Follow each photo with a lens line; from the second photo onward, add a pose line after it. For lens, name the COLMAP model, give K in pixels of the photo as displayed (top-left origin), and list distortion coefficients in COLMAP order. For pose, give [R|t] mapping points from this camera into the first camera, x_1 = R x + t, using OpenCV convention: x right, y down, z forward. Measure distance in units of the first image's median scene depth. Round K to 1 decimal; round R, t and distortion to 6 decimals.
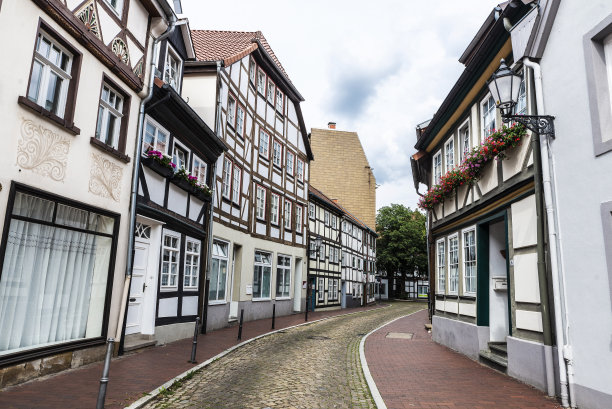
lens RADIAL K [[414.3, 0, 305.7], [0, 414.3, 203.3], [0, 0, 1]] dist [0.001450, 0.001470]
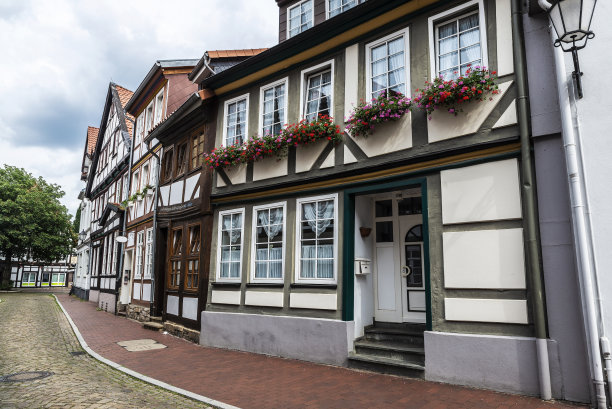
lens RADIAL K [[414.3, 0, 306.4], [0, 414.3, 206.9], [0, 0, 1]] dist [0.001450, 0.001470]
pose [[0.607224, 0.105592, 0.787483, -0.226376], [-0.139976, 0.989844, -0.024792, 0.096270], [-0.782103, -0.095175, 0.615838, 0.509824]]
